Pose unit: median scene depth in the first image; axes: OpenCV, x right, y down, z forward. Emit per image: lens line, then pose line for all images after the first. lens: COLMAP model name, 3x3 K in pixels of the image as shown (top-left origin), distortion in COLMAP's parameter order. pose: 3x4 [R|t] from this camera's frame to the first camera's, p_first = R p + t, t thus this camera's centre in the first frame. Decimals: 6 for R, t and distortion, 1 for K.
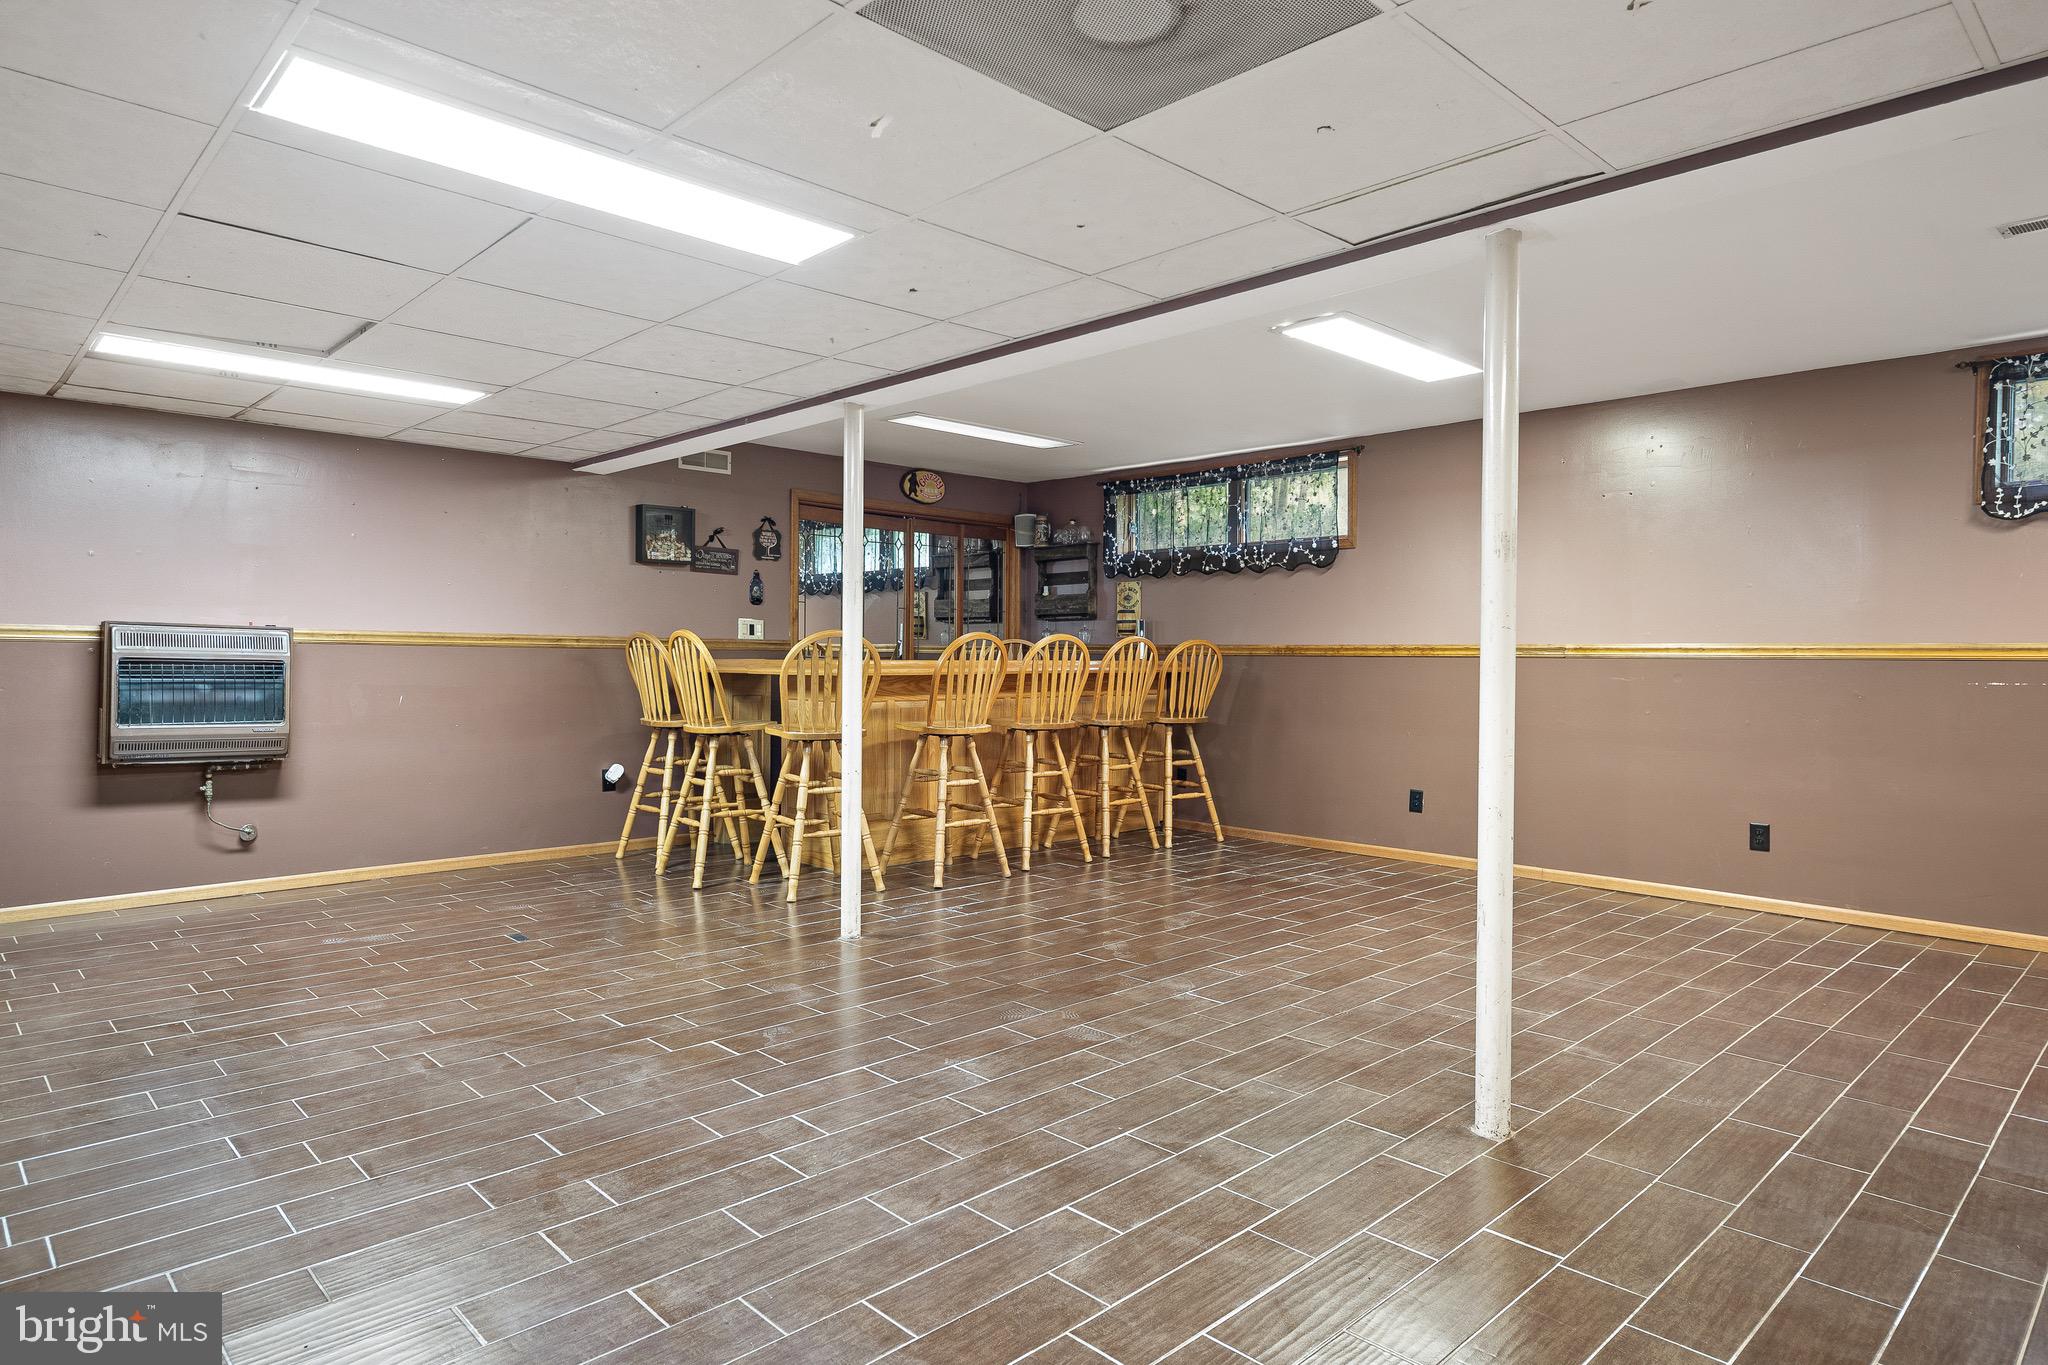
lens RADIAL K [[1144.5, 0, 1016.4], [0, 1144.5, 677.5], [0, 0, 1]] dist [0.012391, 0.002714]
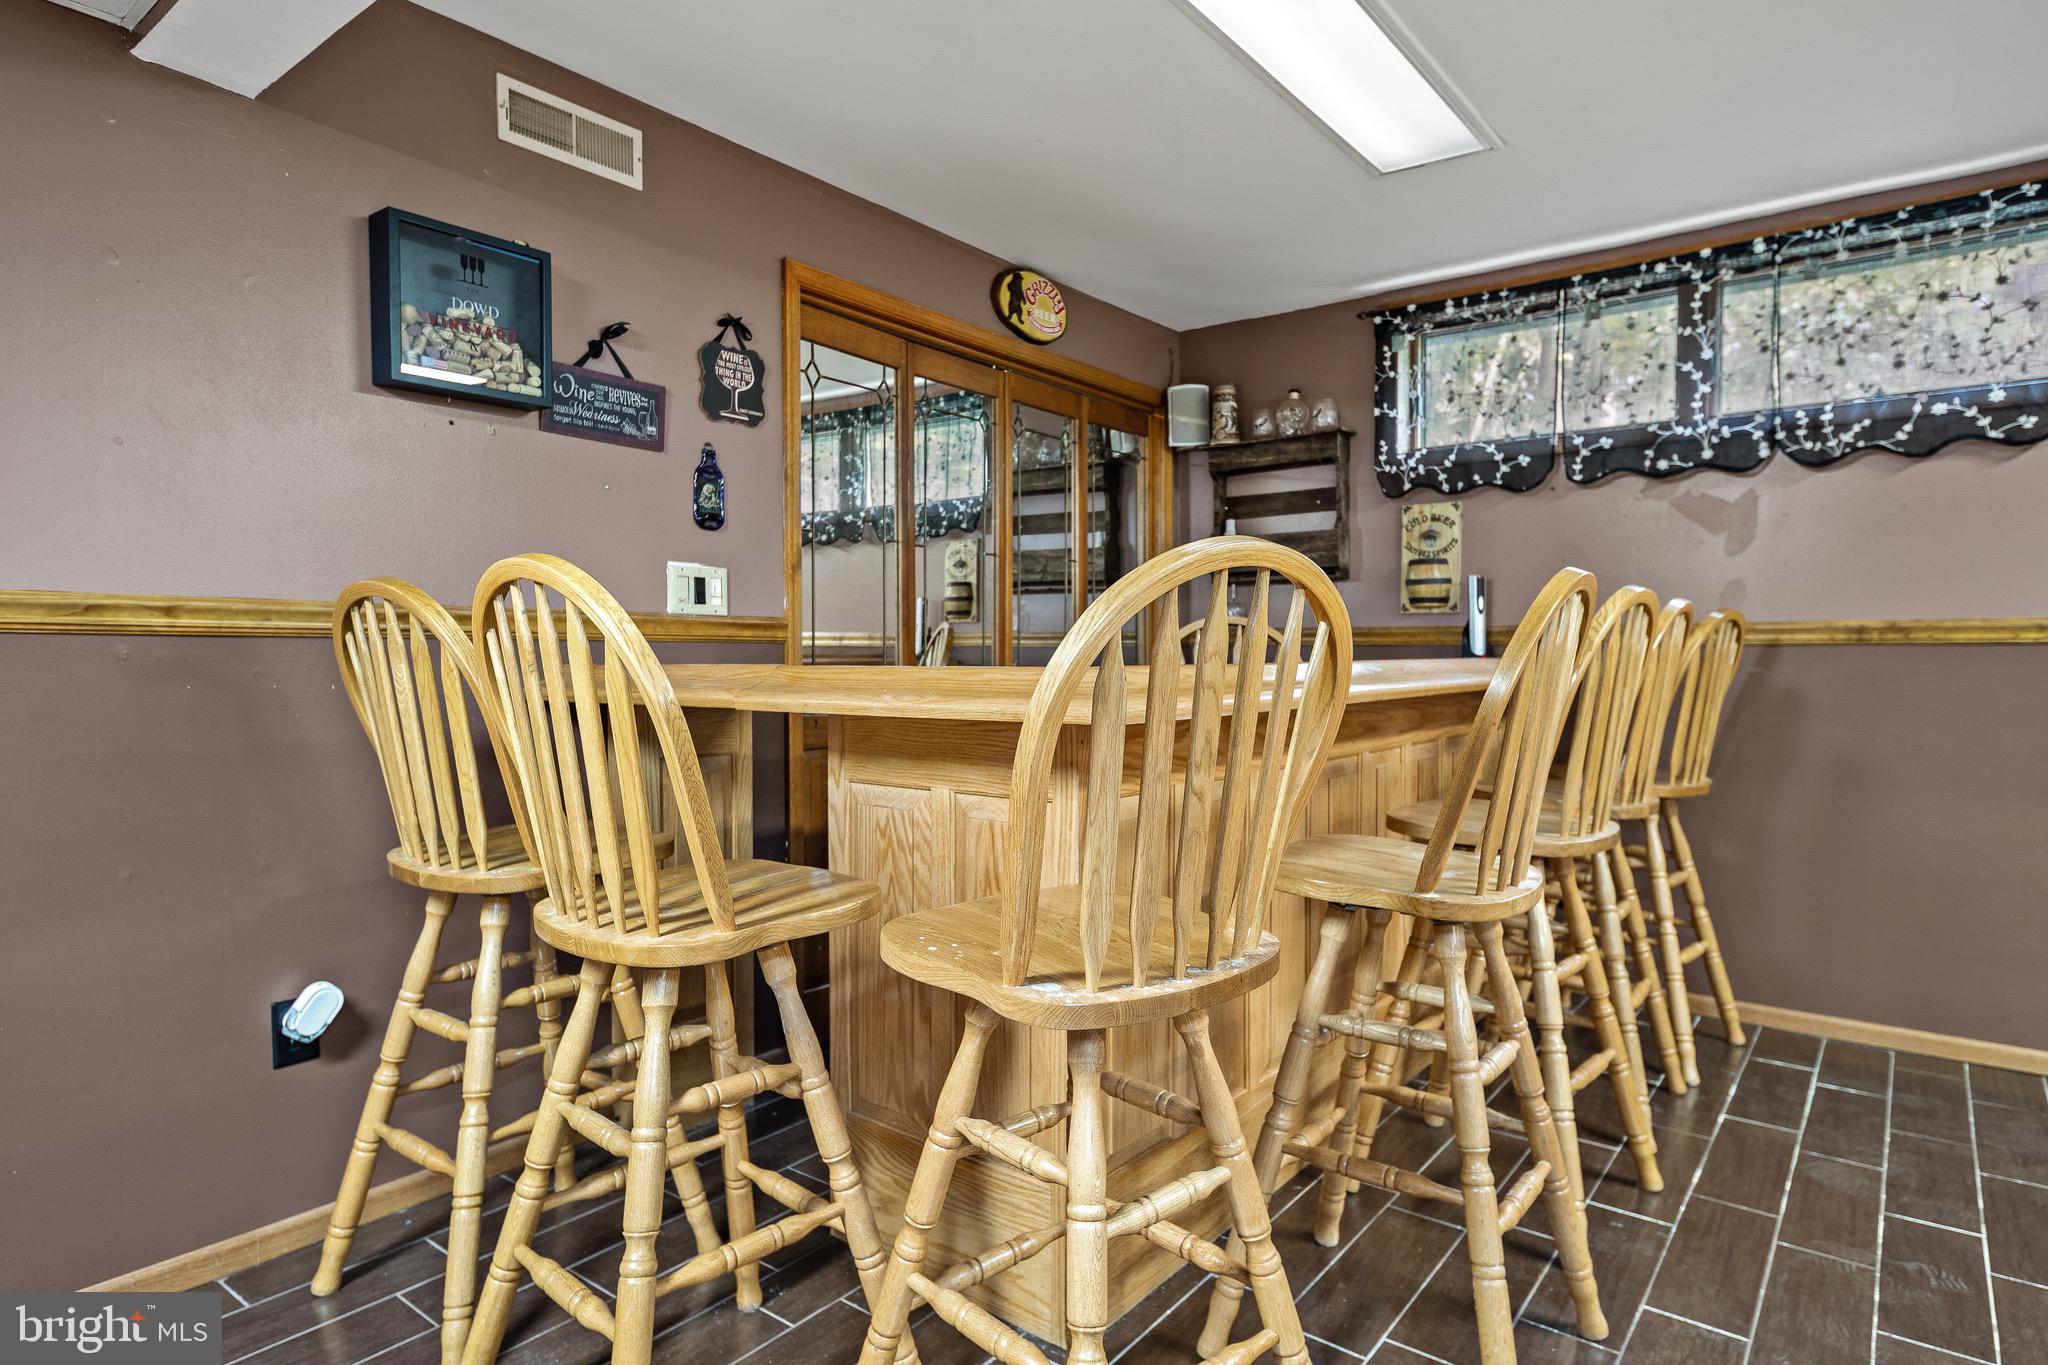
lens RADIAL K [[1144.5, 0, 1022.8], [0, 1144.5, 686.8], [0, 0, 1]] dist [0.012391, 0.002714]
pose [[0.990653, -0.013280, 0.135758, -0.177913], [0.011872, 0.999867, 0.011176, -0.011540], [-0.135888, -0.009460, 0.990679, 0.599332]]
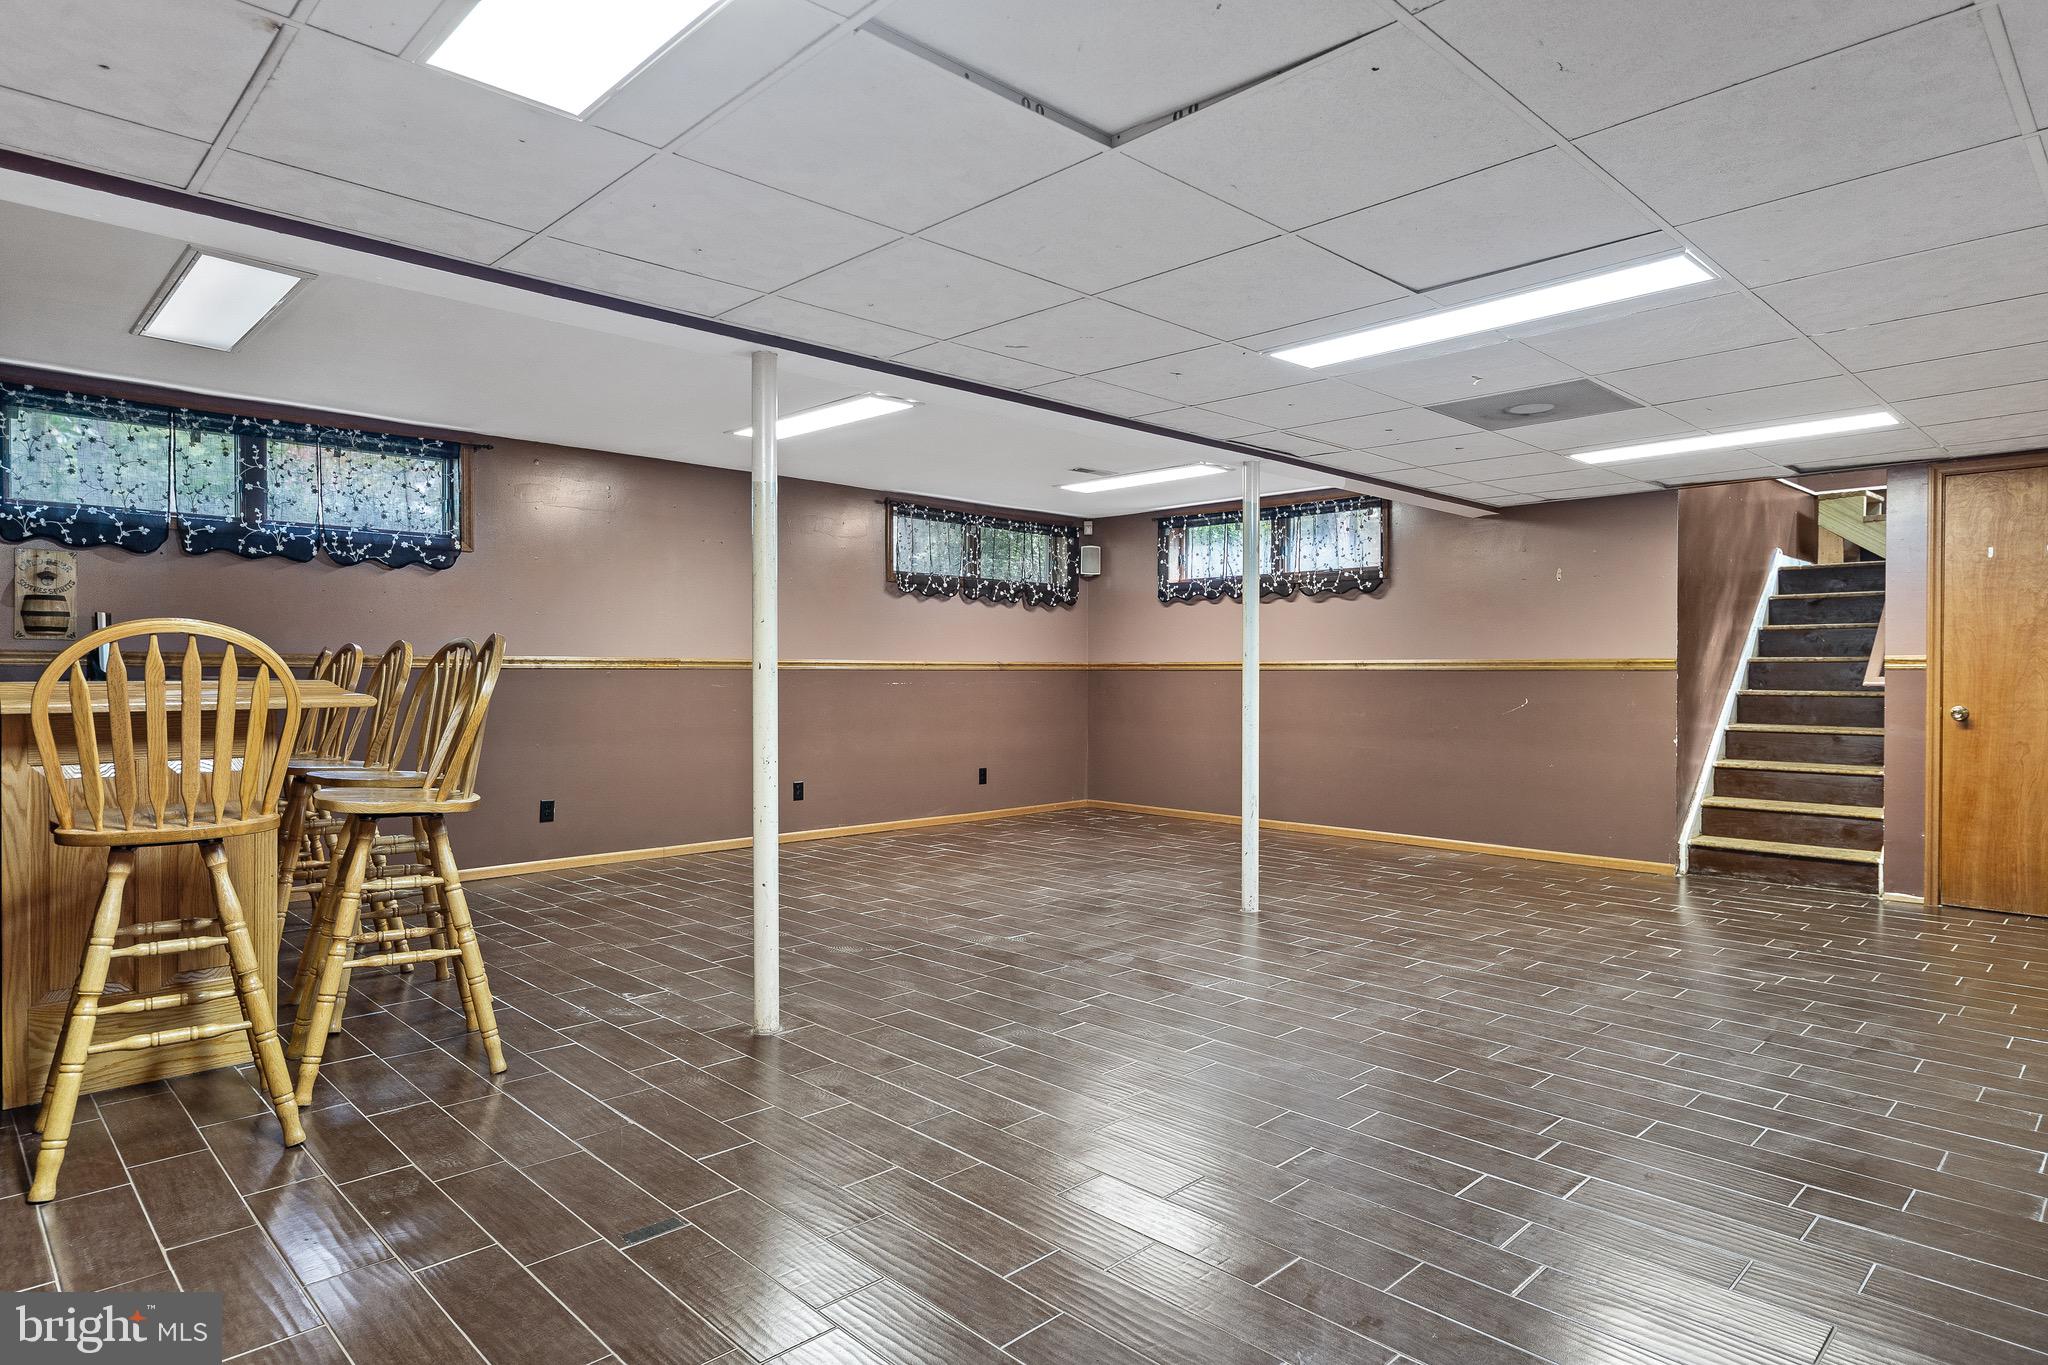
lens RADIAL K [[1144.5, 0, 1002.1], [0, 1144.5, 682.5], [0, 0, 1]] dist [0.012391, 0.002714]
pose [[0.012996, -0.015658, 0.999793, -0.612034], [0.018293, 0.999714, 0.015419, -0.013608], [-0.999748, 0.018088, 0.013279, 0.546380]]
